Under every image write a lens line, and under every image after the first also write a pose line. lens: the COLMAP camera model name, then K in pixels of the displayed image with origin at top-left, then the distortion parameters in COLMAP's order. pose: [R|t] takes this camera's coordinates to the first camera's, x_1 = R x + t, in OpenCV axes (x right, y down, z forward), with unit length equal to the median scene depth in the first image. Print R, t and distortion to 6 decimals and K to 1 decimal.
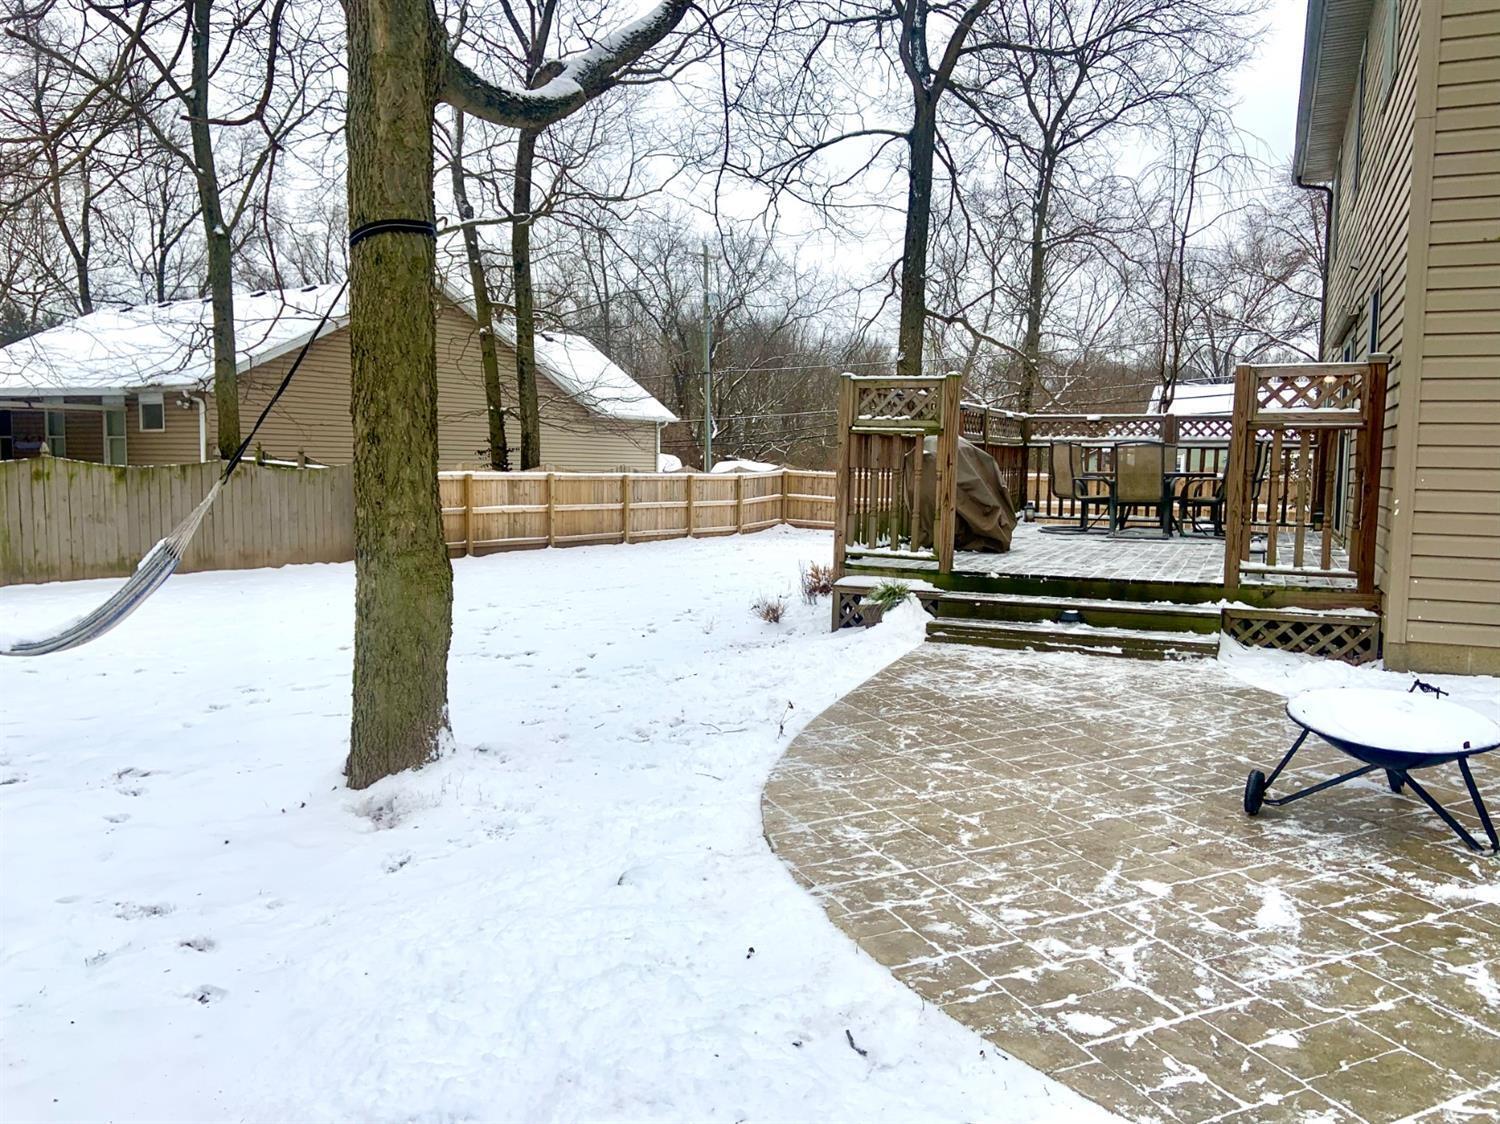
lens RADIAL K [[1117.4, 0, 727.9], [0, 1117.4, 549.6], [0, 0, 1]] dist [0.125899, -0.155412]
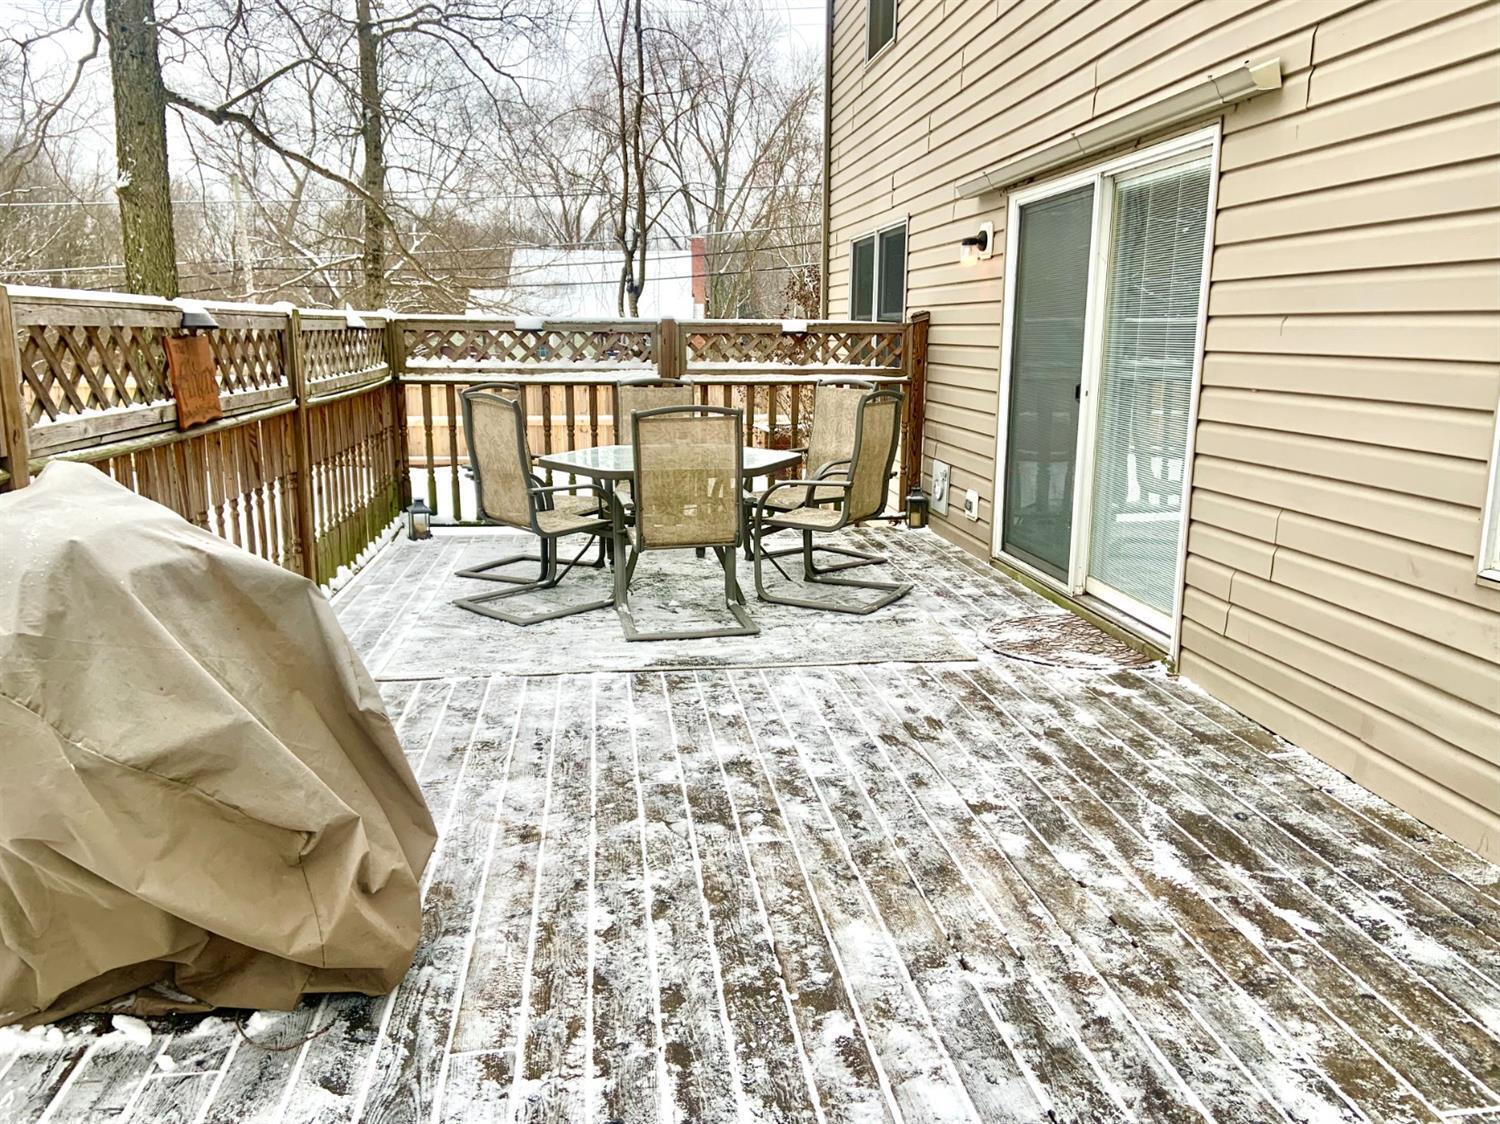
lens RADIAL K [[1117.4, 0, 727.9], [0, 1117.4, 549.6], [0, 0, 1]] dist [0.125899, -0.155412]
pose [[0.849616, -0.114301, 0.514868, 0.097576], [0.052121, 0.989651, 0.133696, -0.059443], [-0.524821, -0.086755, 0.846780, 0.391080]]
